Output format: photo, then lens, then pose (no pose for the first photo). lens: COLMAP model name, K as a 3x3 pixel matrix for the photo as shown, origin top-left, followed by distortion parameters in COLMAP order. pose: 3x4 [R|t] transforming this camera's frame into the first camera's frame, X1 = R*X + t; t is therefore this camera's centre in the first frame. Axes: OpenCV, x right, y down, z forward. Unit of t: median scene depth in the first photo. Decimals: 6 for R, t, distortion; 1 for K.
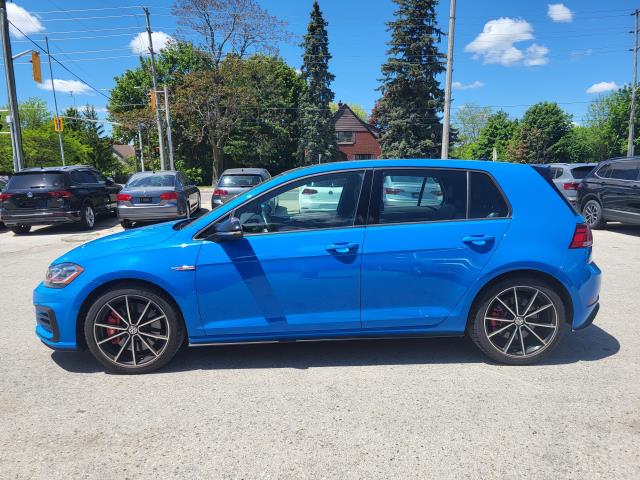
lens RADIAL K [[494.9, 0, 316.6], [0, 494.9, 239.2], [0, 0, 1]] dist [0.074086, -0.067147]
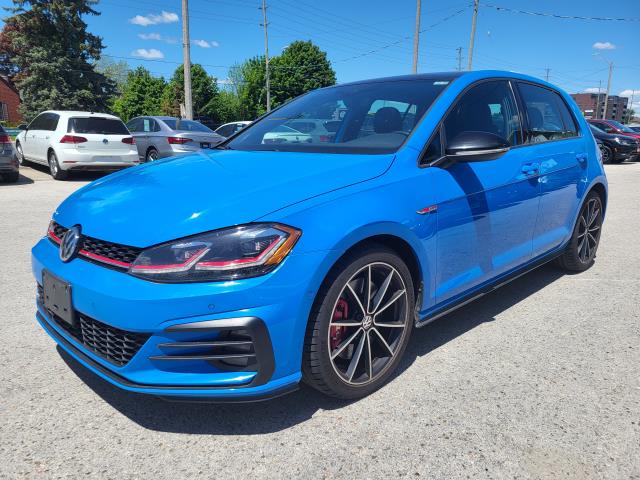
lens RADIAL K [[494.9, 0, 316.6], [0, 494.9, 239.2], [0, 0, 1]] dist [0.074086, -0.067147]
pose [[0.746936, -0.122713, 0.653474, -0.081520], [0.074199, 0.992066, 0.101484, 0.001306], [-0.660742, -0.027315, 0.750116, 0.058871]]
